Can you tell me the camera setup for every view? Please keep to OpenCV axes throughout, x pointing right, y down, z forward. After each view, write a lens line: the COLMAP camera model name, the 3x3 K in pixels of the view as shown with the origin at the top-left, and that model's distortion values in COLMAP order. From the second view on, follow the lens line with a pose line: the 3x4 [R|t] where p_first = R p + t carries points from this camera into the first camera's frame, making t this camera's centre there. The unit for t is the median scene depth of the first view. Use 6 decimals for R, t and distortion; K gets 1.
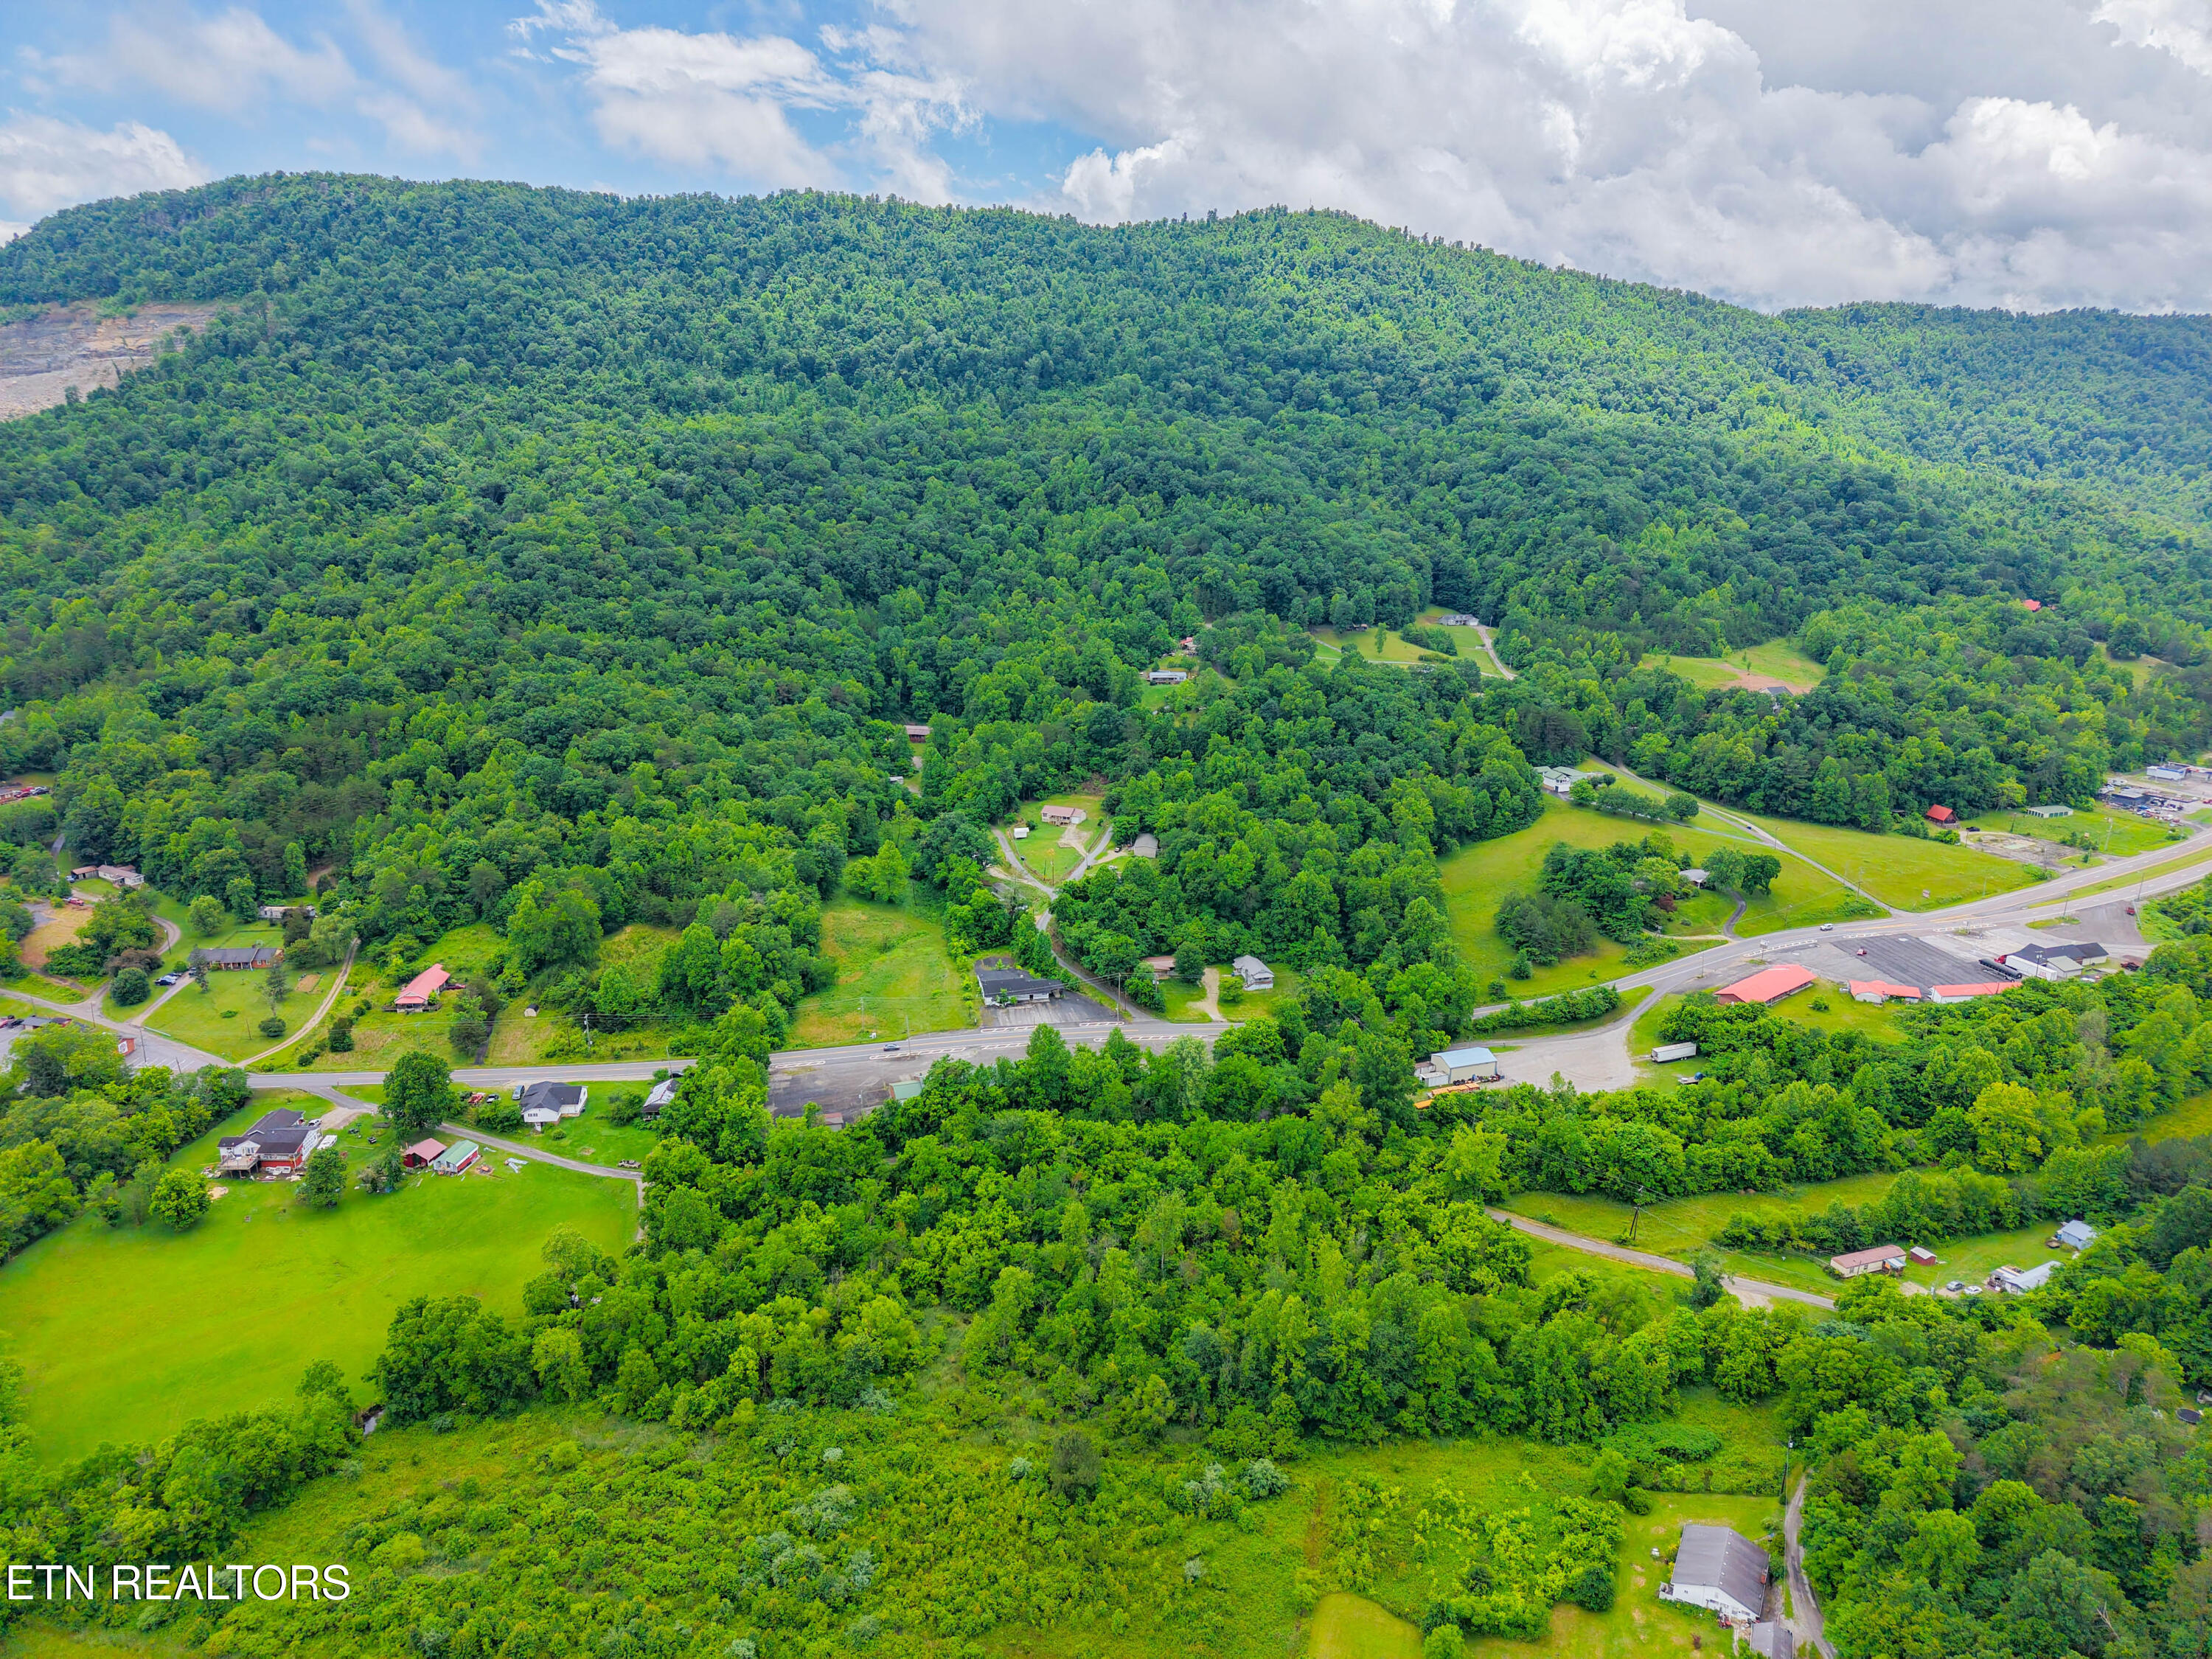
lens RADIAL K [[1532.4, 0, 1092.1], [0, 1532.4, 844.7], [0, 0, 1]] dist [0.031727, -0.048779]
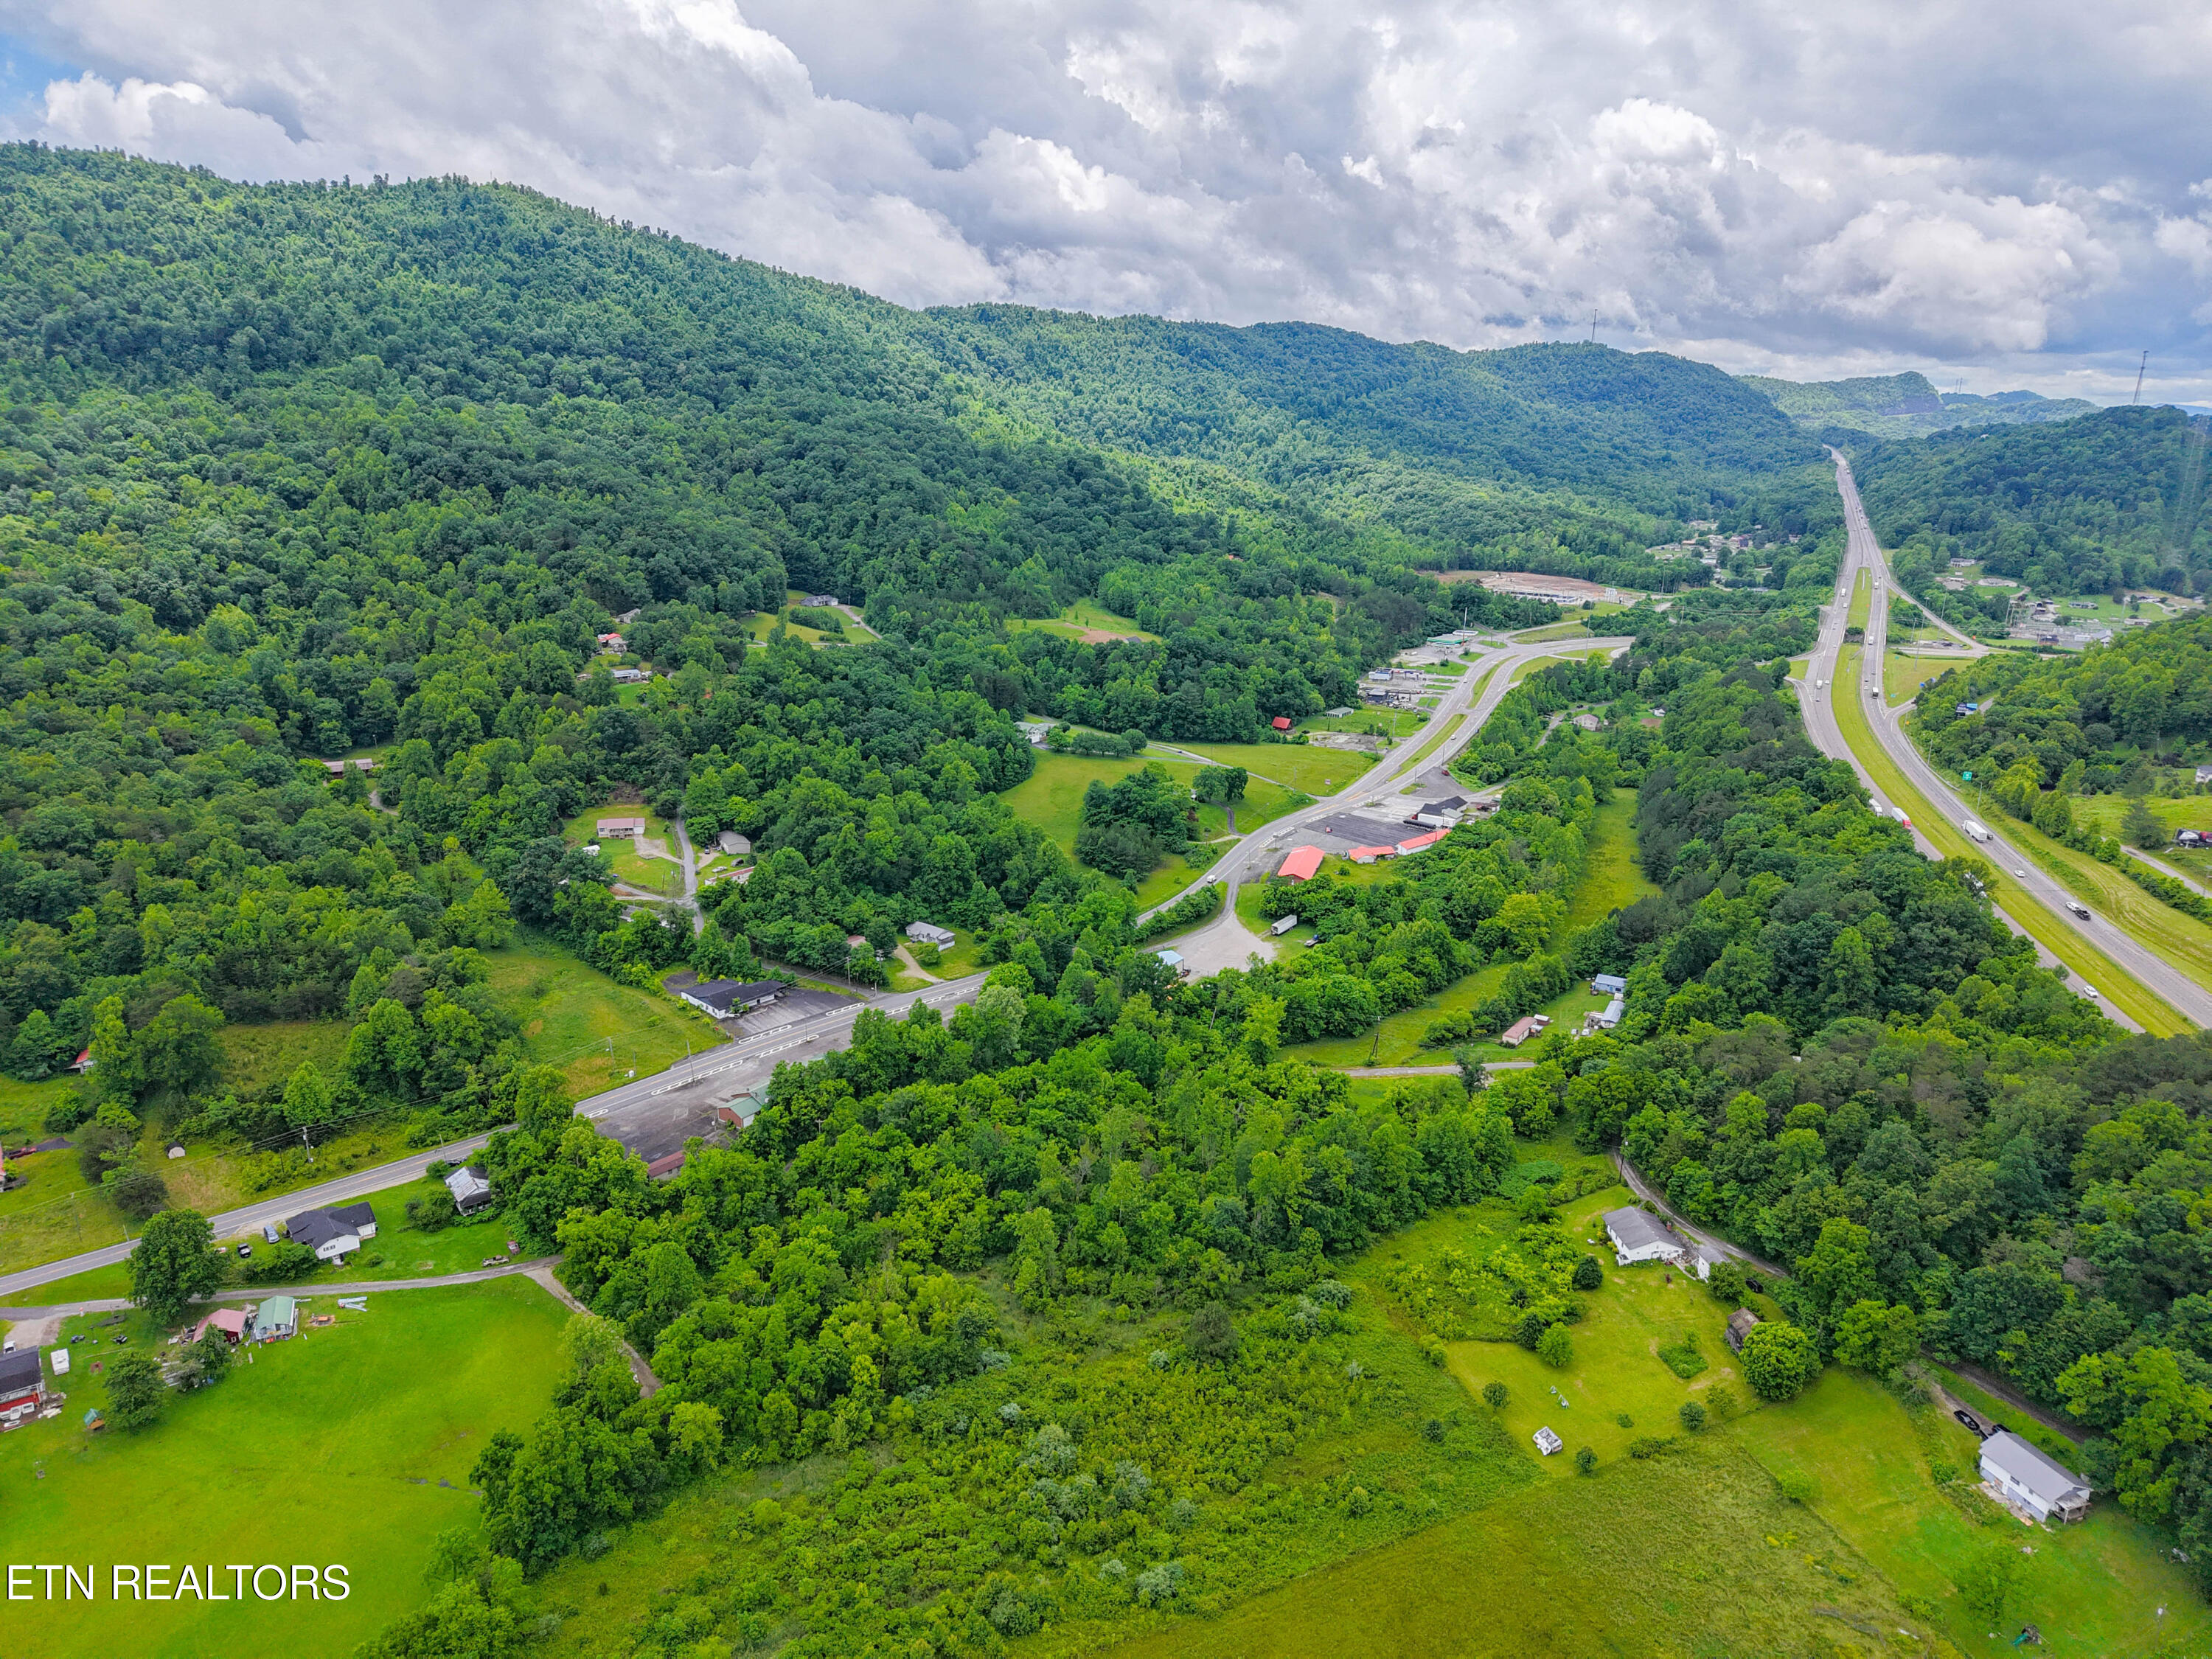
lens RADIAL K [[1532.4, 0, 1123.4], [0, 1532.4, 853.9], [0, 0, 1]] dist [0.031727, -0.048779]
pose [[0.811137, -0.162846, 0.561728, -0.216719], [0.153968, 0.986032, 0.063521, -0.011013], [-0.564226, 0.034964, 0.824880, 0.026981]]
